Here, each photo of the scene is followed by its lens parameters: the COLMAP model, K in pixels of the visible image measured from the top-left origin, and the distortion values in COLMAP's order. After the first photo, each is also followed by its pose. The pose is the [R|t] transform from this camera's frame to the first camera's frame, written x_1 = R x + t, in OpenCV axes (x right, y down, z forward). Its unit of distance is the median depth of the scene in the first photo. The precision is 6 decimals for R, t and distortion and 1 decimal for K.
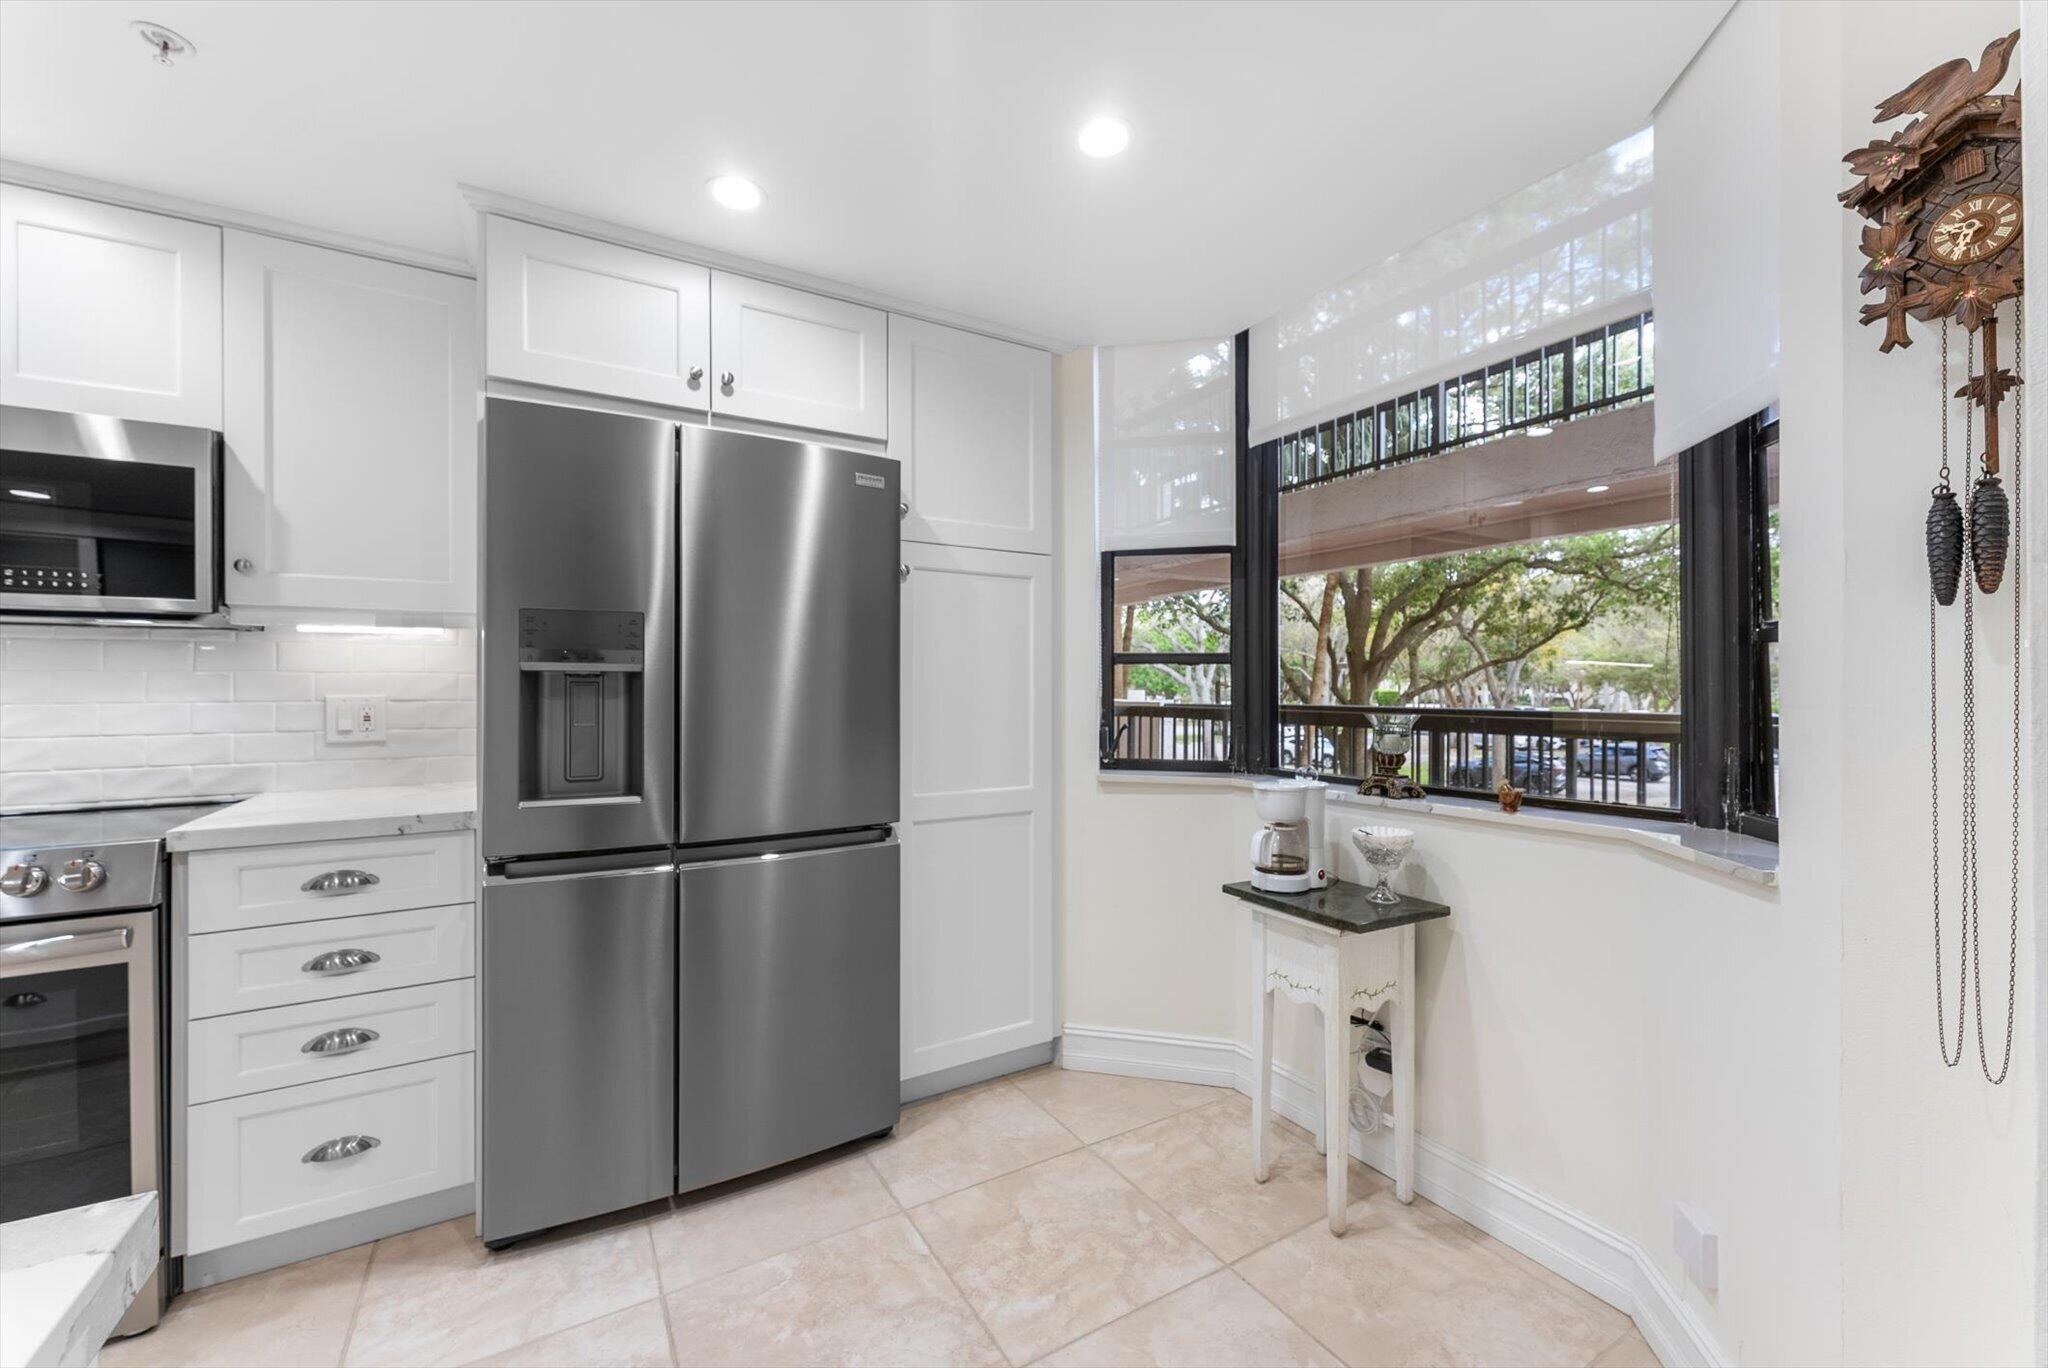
lens RADIAL K [[819.1, 0, 1024.9], [0, 819.1, 685.9], [0, 0, 1]] dist [0.001595, -0.001134]
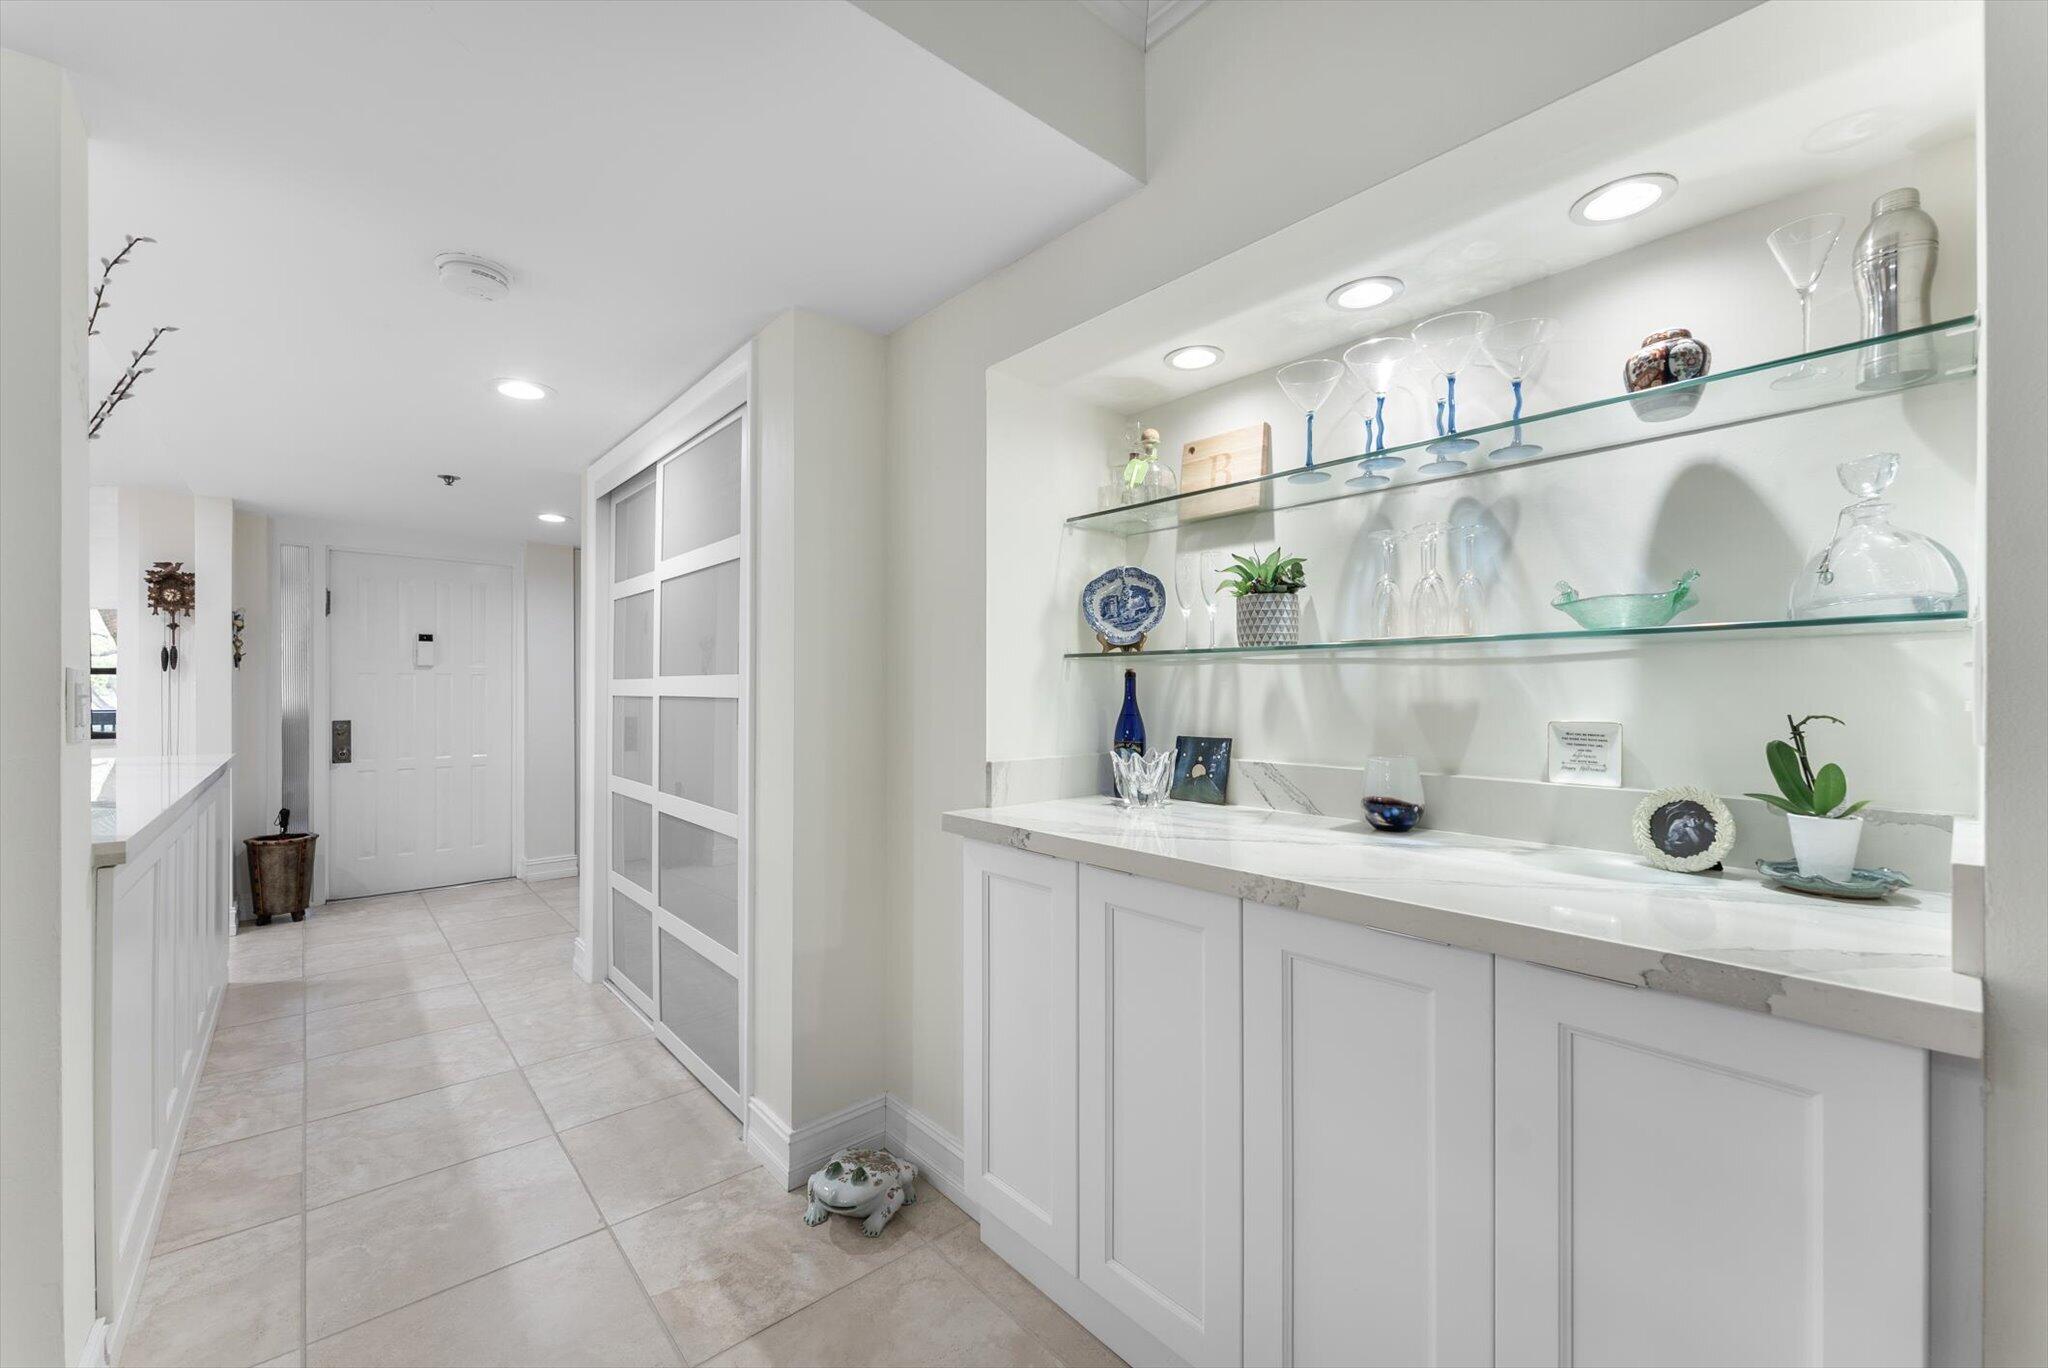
lens RADIAL K [[819.1, 0, 1026.3], [0, 819.1, 690.3], [0, 0, 1]] dist [0.001595, -0.001134]
pose [[-0.184195, 0.004385, 0.982880, -2.333816], [-0.000518, 0.999989, -0.004559, 0.014997], [-0.982890, -0.001349, -0.184191, -1.582634]]
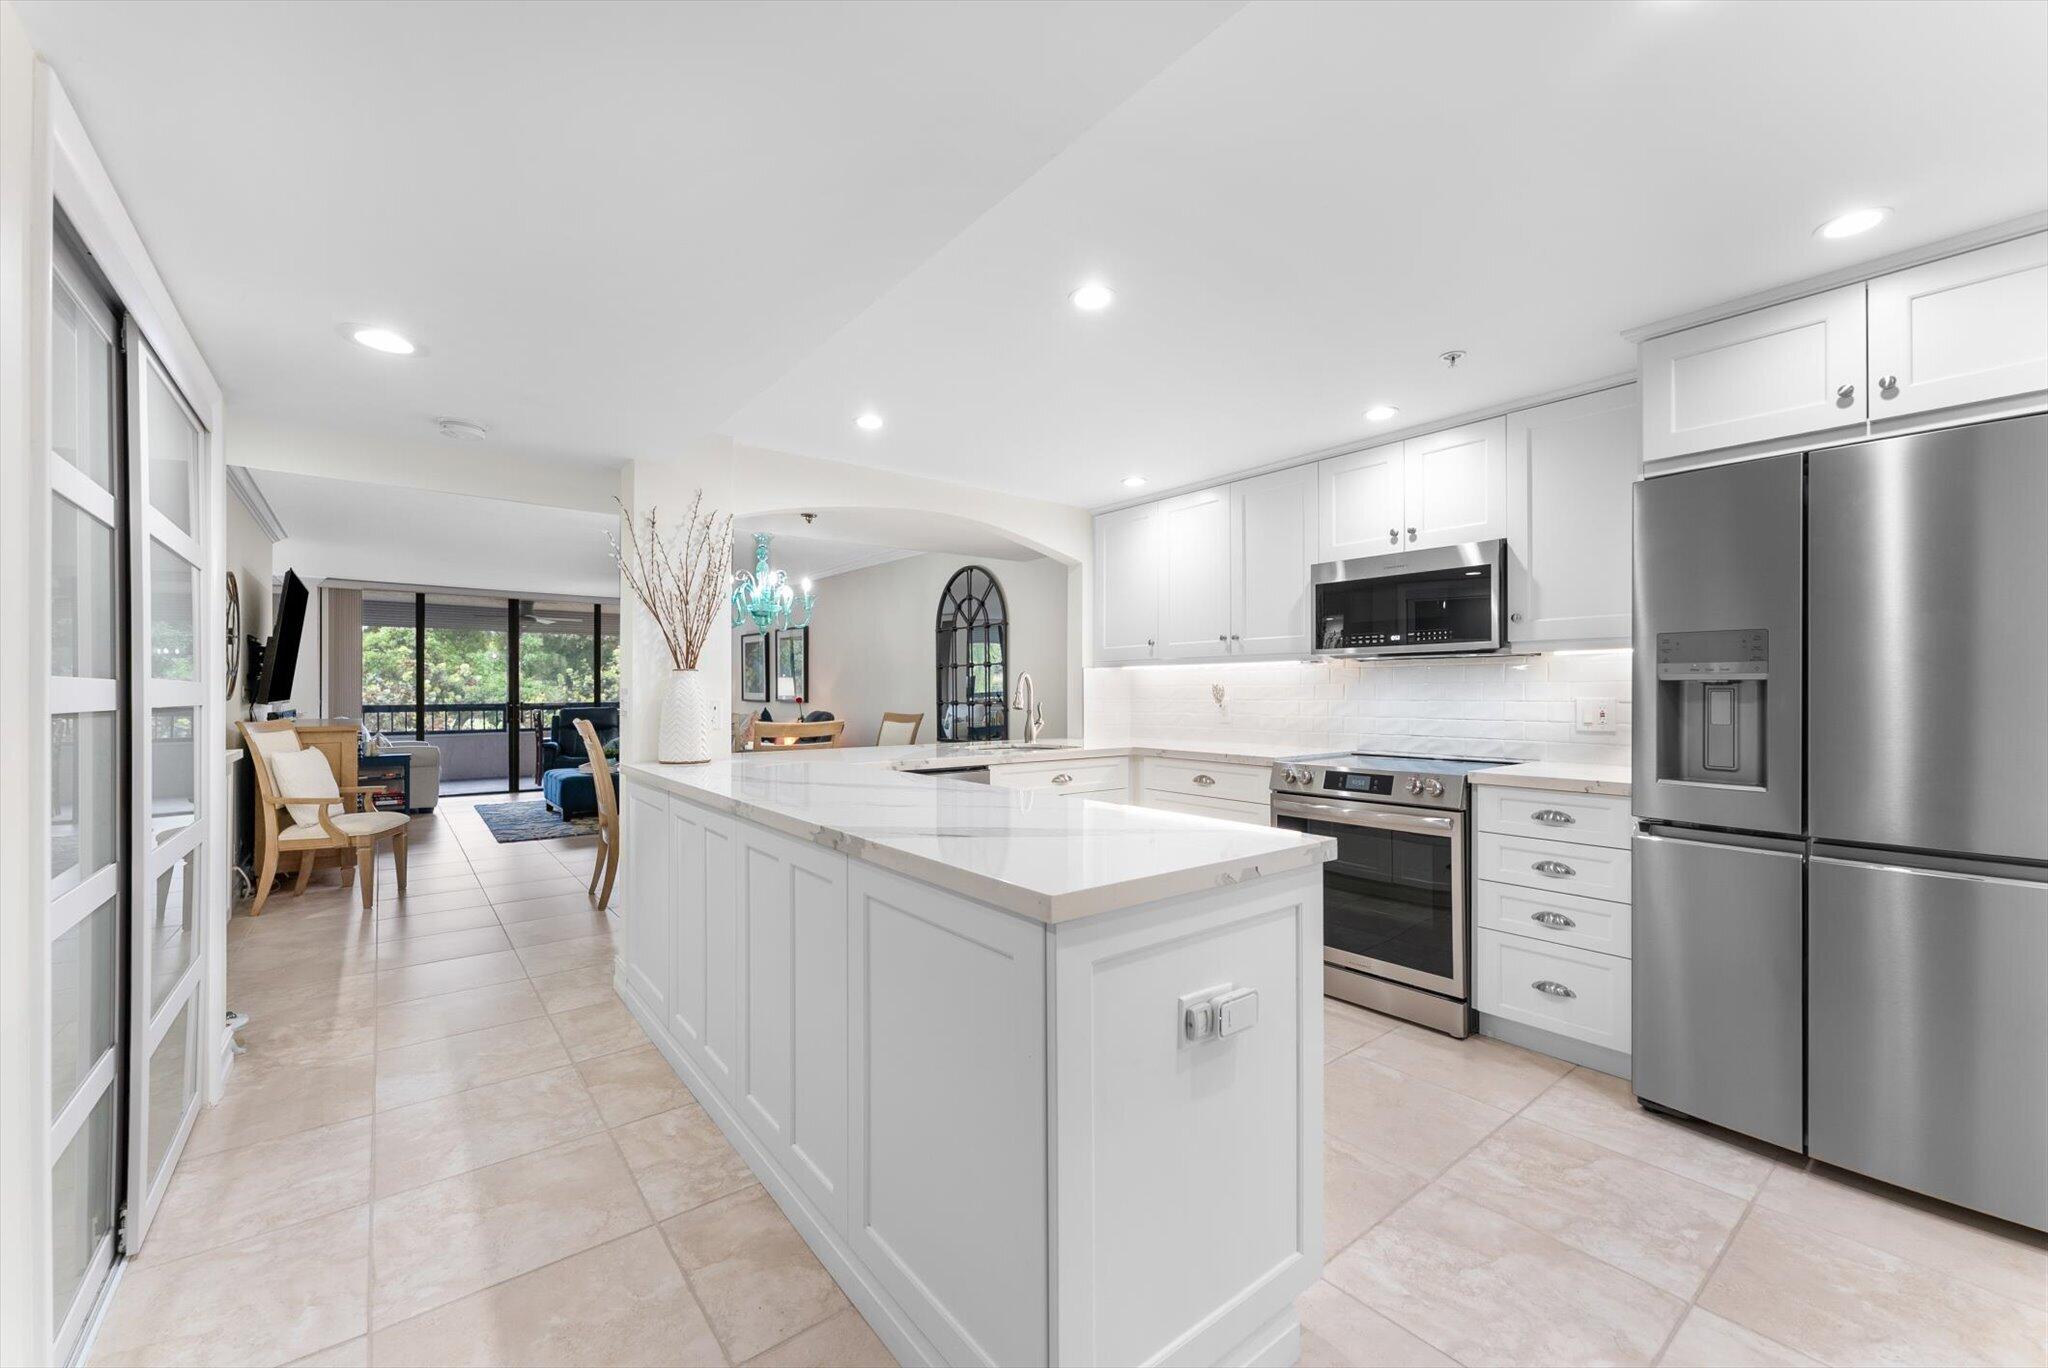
lens RADIAL K [[819.1, 0, 1024.6], [0, 819.1, 685.2], [0, 0, 1]] dist [0.001595, -0.001134]
pose [[0.131080, -0.005534, -0.991356, 0.571196], [0.000385, 0.999985, -0.005532, -0.004336], [0.991372, 0.000343, 0.131080, -0.197280]]
